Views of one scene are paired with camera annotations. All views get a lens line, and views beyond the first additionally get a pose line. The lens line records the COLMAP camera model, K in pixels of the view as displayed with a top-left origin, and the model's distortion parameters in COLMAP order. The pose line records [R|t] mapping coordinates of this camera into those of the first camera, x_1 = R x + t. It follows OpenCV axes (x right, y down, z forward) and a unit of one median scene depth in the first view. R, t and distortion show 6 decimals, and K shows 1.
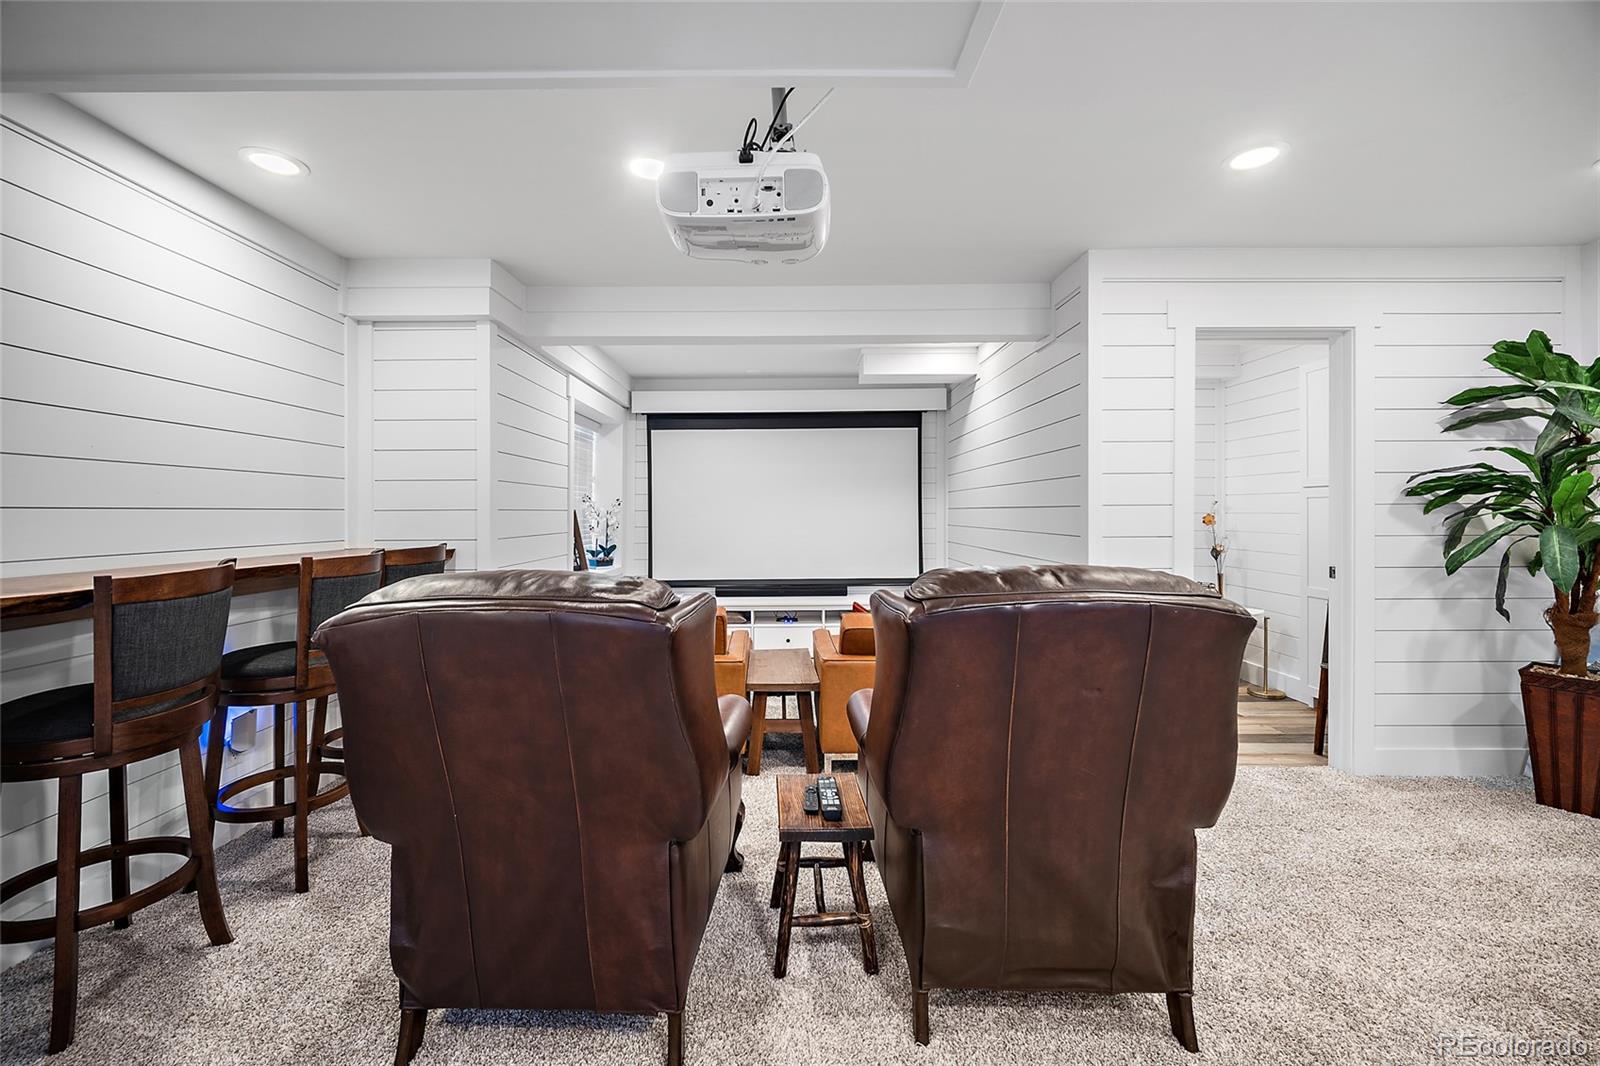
lens RADIAL K [[636.2, 0, 786.4], [0, 636.2, 515.3], [0, 0, 1]] dist [-0.000040, 0.000393]
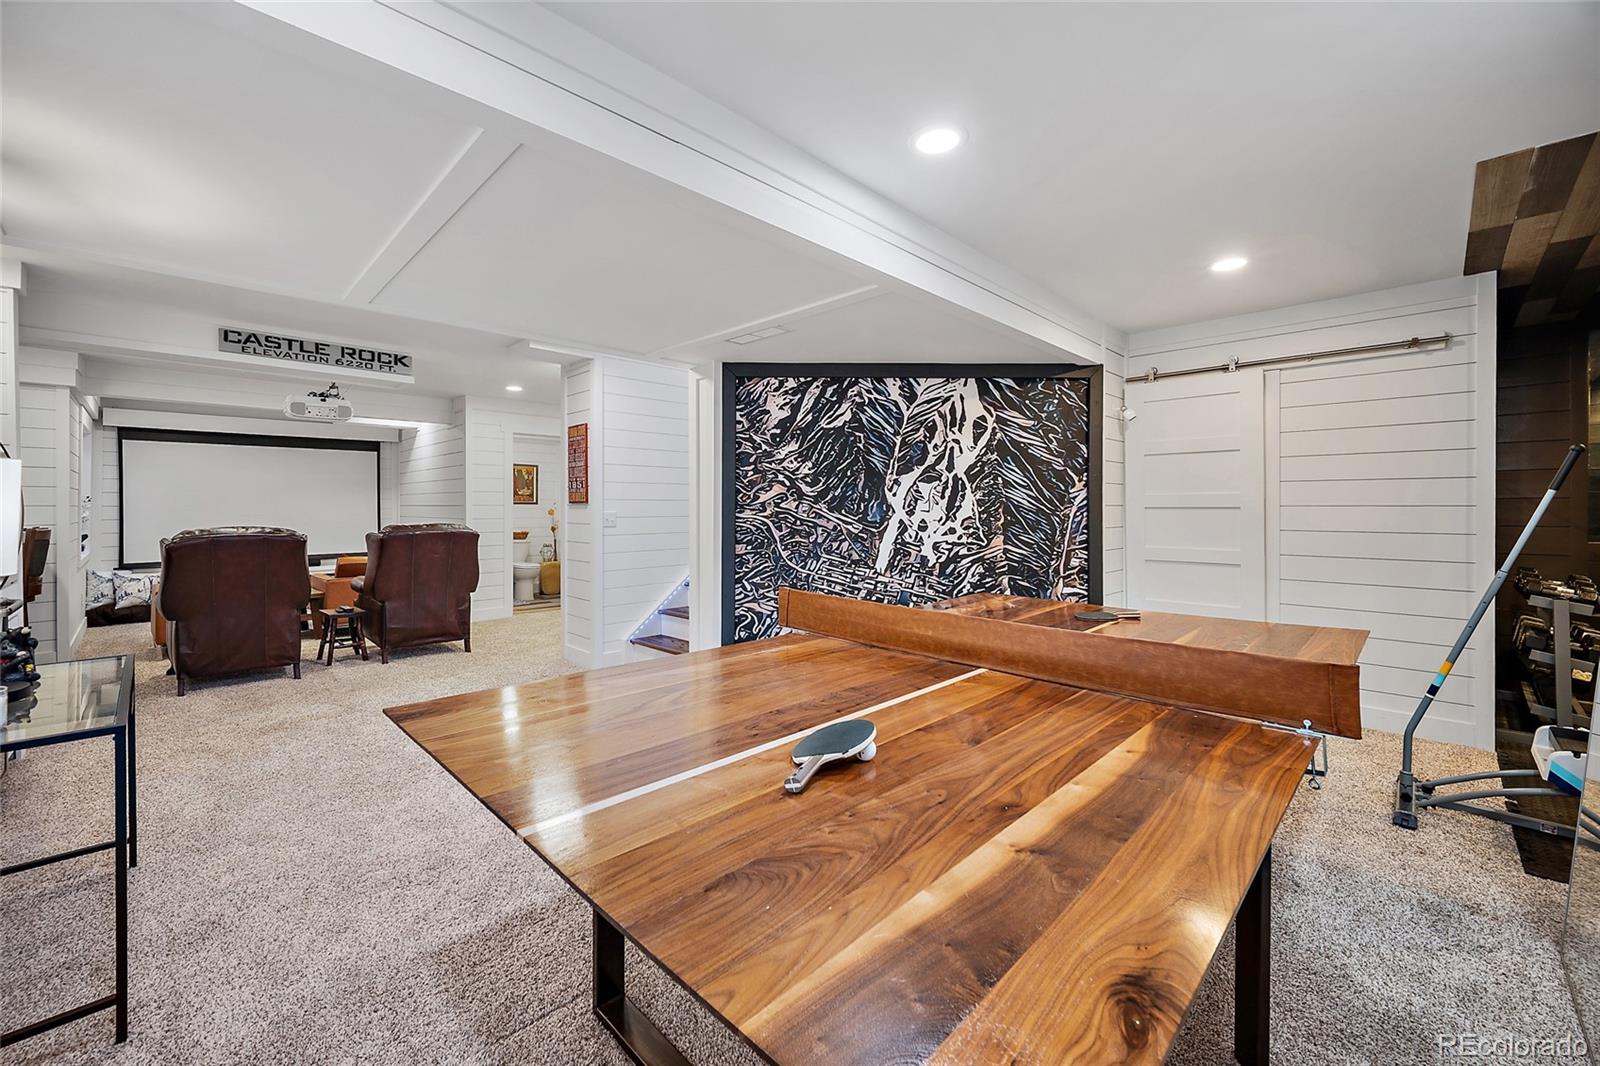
lens RADIAL K [[644.9, 0, 794.0], [0, 644.9, 509.8], [0, 0, 1]] dist [-0.000729, -0.000022]
pose [[0.704678, -0.000001, 0.709527, -0.477927], [0.001598, 0.999997, -0.001585, 0.008060], [-0.709525, 0.002251, 0.704676, -2.054377]]
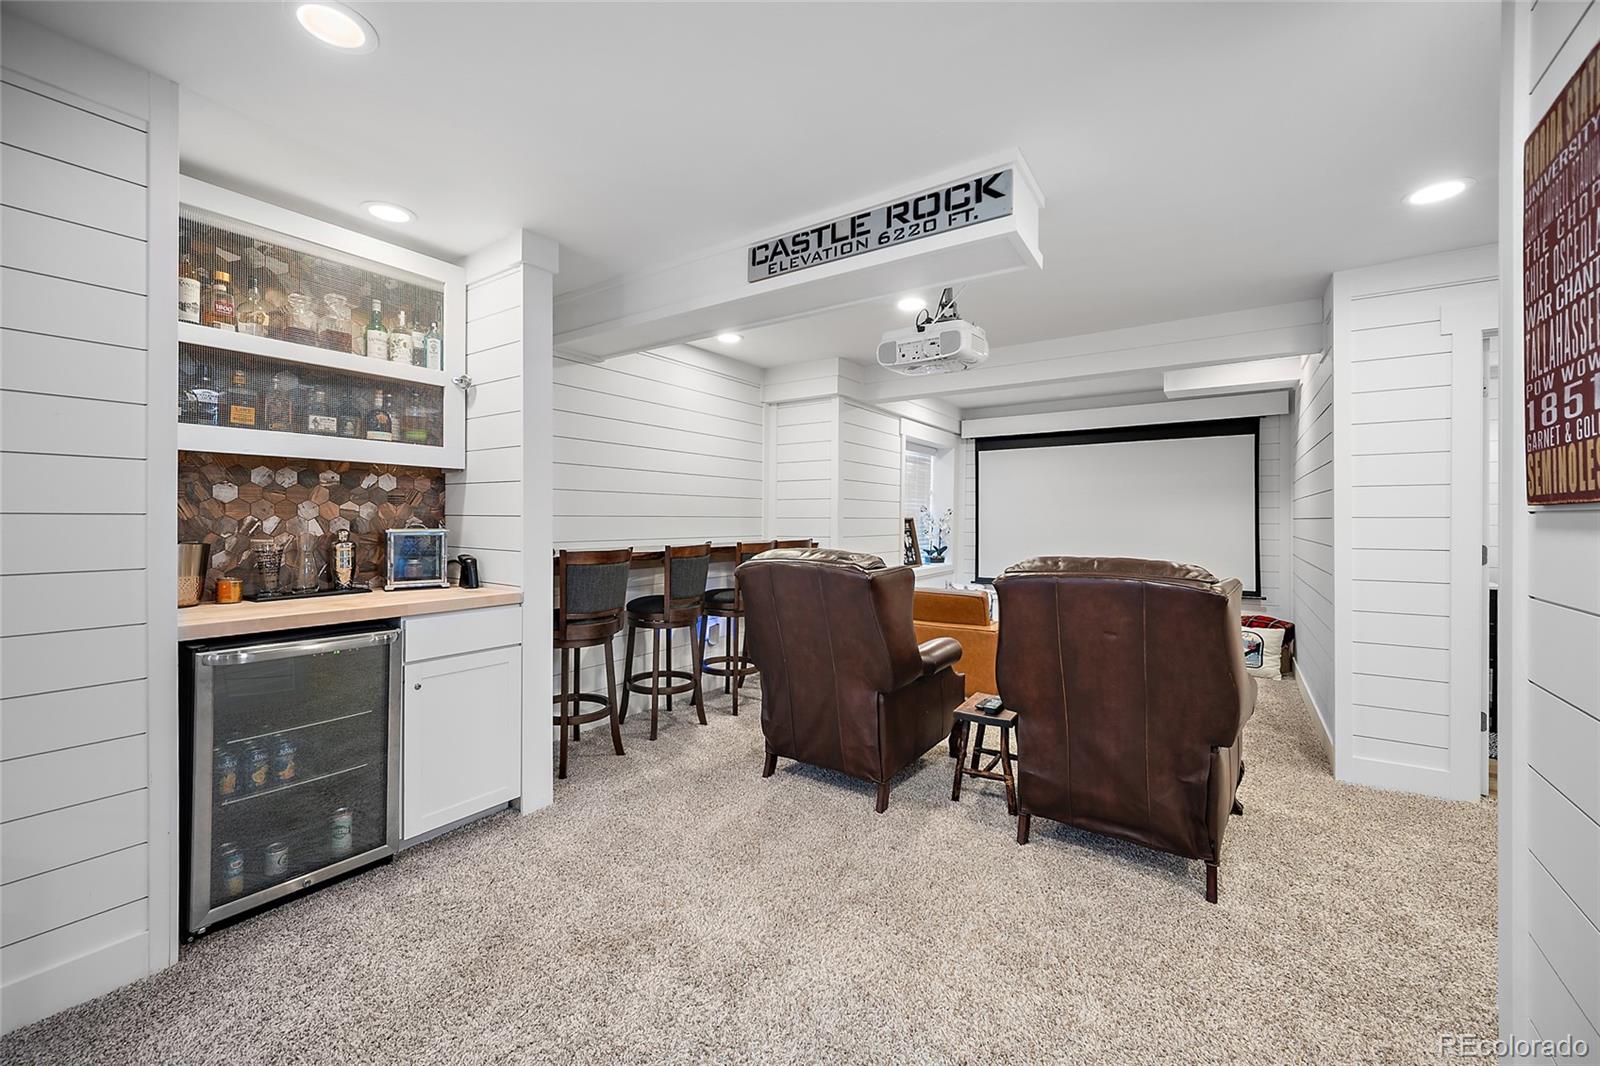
lens RADIAL K [[636.2, 0, 786.4], [0, 636.2, 515.3], [0, 0, 1]] dist [-0.000040, 0.000393]
pose [[0.822735, 0.004837, -0.568405, 0.446566], [-0.010979, 0.999912, -0.007383, -0.003023], [0.568320, 0.012315, 0.822716, -0.491413]]
